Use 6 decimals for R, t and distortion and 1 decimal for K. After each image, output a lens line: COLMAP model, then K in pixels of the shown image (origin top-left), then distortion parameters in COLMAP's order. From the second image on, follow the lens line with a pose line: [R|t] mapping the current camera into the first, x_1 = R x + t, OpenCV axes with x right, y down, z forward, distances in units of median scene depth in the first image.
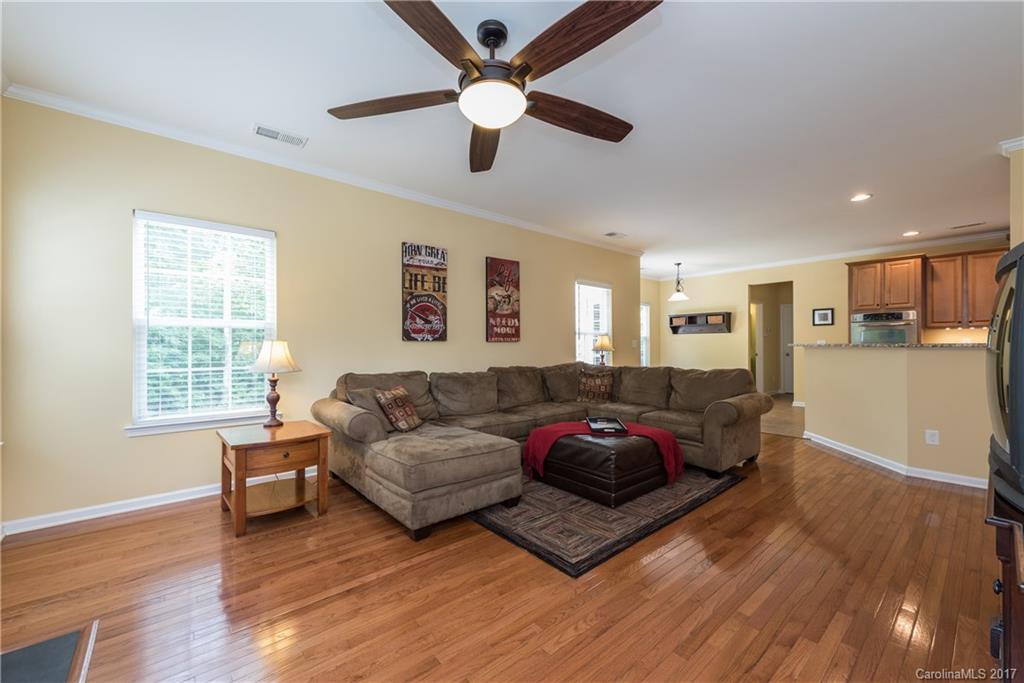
lens RADIAL K [[407.0, 0, 514.5], [0, 407.0, 346.6], [0, 0, 1]] dist [0.007878, -0.001273]
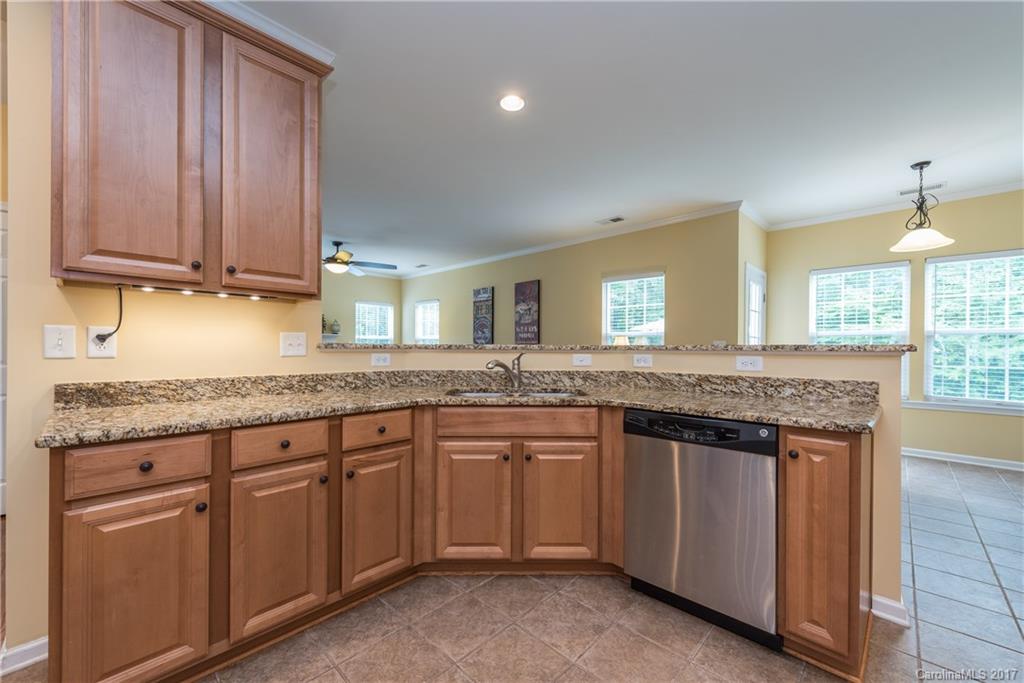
lens RADIAL K [[407.0, 0, 513.9], [0, 407.0, 349.2], [0, 0, 1]] dist [0.007878, -0.001273]
pose [[0.090770, 0.003777, -0.995865, 1.459904], [-0.016716, 0.999858, 0.002268, 0.002226], [0.995732, 0.016441, 0.090820, 0.958708]]
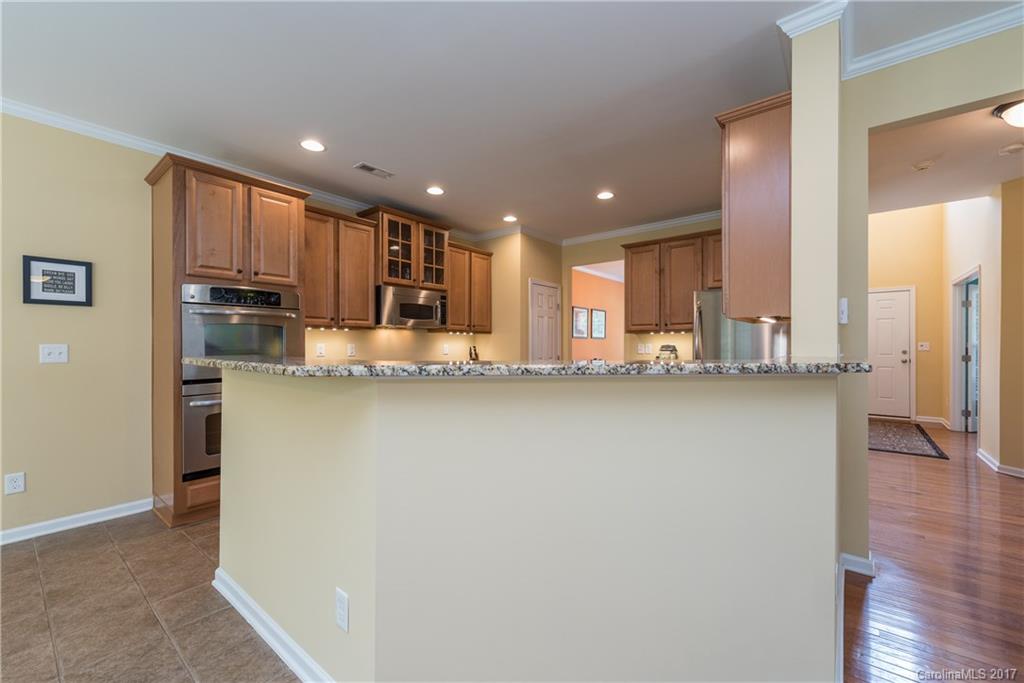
lens RADIAL K [[407.0, 0, 513.4], [0, 407.0, 346.3], [0, 0, 1]] dist [0.007878, -0.001273]
pose [[-0.176661, -0.003956, 0.984264, 0.526955], [0.010365, 0.999929, 0.005879, -0.017882], [-0.984217, 0.011240, -0.176608, 1.123139]]
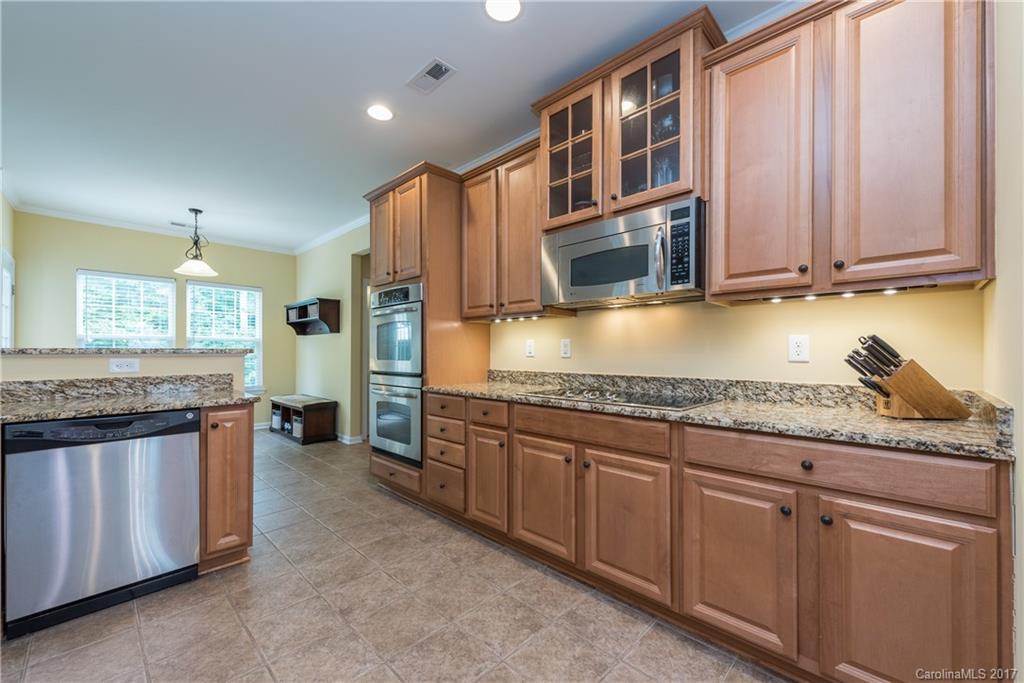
lens RADIAL K [[407.0, 0, 518.7], [0, 407.0, 350.6], [0, 0, 1]] dist [0.007878, -0.001273]
pose [[0.995279, -0.000334, 0.097058, 1.455104], [0.001647, 0.999908, -0.013445, 0.004489], [-0.097044, 0.013541, 0.995188, 0.697085]]
